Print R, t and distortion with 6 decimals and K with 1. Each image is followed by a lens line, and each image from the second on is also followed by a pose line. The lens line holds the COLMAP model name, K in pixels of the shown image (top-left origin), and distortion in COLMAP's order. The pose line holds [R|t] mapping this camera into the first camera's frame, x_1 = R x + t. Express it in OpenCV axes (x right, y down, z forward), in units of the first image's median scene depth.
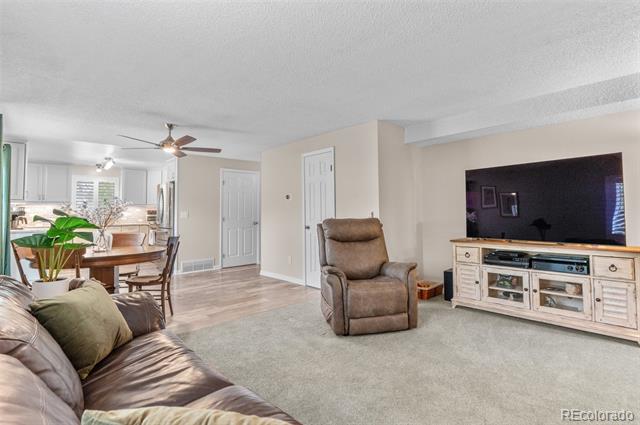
lens RADIAL K [[321.0, 0, 323.9], [0, 321.0, 198.8], [0, 0, 1]] dist [-0.002925, 0.000014]
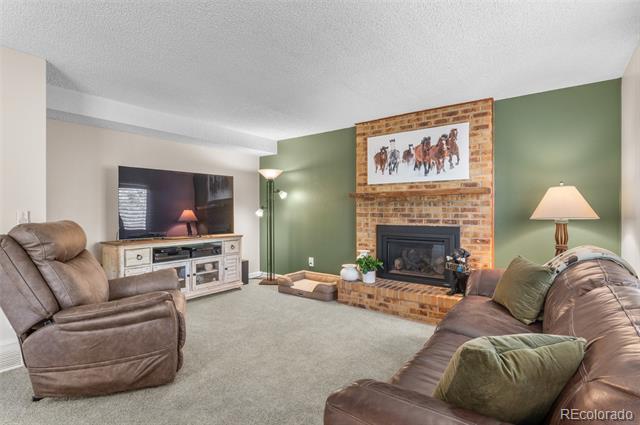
lens RADIAL K [[313.6, 0, 319.9], [0, 313.6, 212.4], [0, 0, 1]] dist [-0.005918, -0.001432]
pose [[-0.200227, 0.007152, 0.979723, -0.576510], [-0.044381, 0.998881, -0.016362, 0.033410], [-0.978744, -0.046758, -0.199685, 0.669796]]
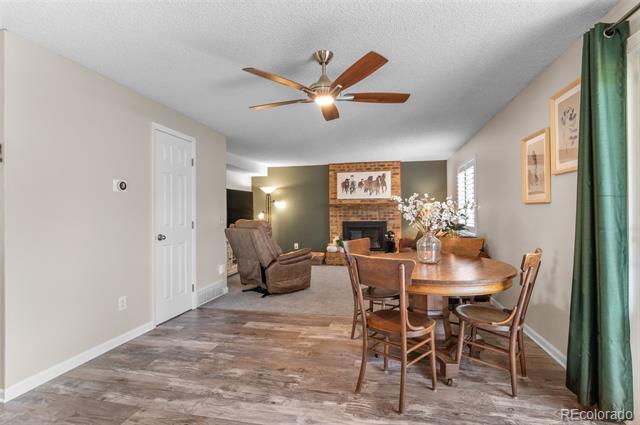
lens RADIAL K [[313.6, 0, 320.1], [0, 313.6, 213.9], [0, 0, 1]] dist [-0.005918, -0.001432]
pose [[-0.584259, 0.015333, 0.811422, -1.079560], [-0.022797, 0.999117, -0.035295, 0.076317], [-0.811247, -0.039119, -0.583393, 1.549046]]
